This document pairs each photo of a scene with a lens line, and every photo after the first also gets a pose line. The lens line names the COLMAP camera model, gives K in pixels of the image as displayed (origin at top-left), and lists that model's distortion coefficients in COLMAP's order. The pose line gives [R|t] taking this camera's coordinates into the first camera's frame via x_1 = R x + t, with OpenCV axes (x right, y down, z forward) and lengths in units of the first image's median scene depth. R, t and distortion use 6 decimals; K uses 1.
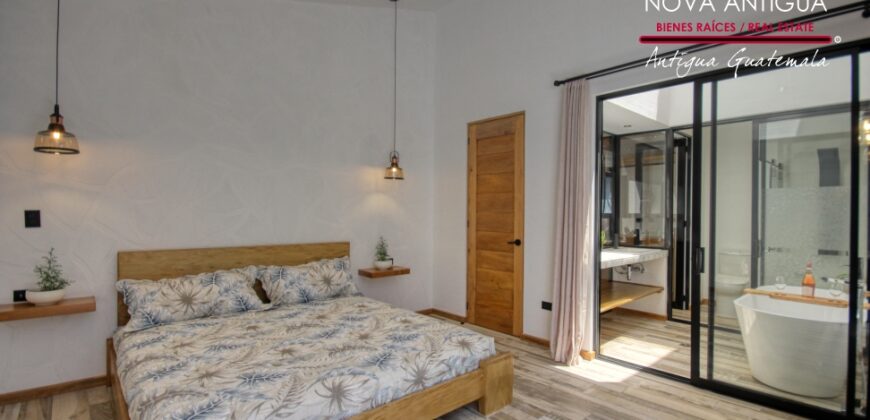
lens RADIAL K [[403.1, 0, 452.6], [0, 403.1, 210.8], [0, 0, 1]] dist [-0.000864, -0.001546]
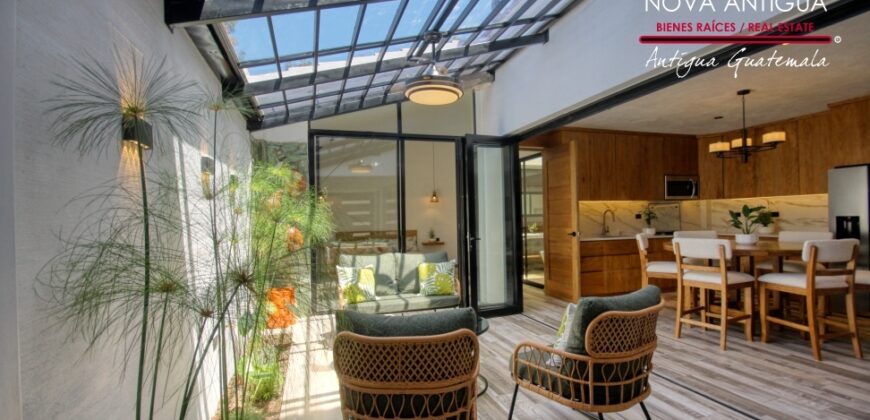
lens RADIAL K [[403.1, 0, 442.7], [0, 403.1, 214.5], [0, 0, 1]] dist [-0.000864, -0.001546]
pose [[0.905194, -0.028438, -0.424046, 1.280217], [0.030046, 0.999544, -0.002896, -0.001046], [0.423936, -0.010120, 0.905636, -1.528904]]
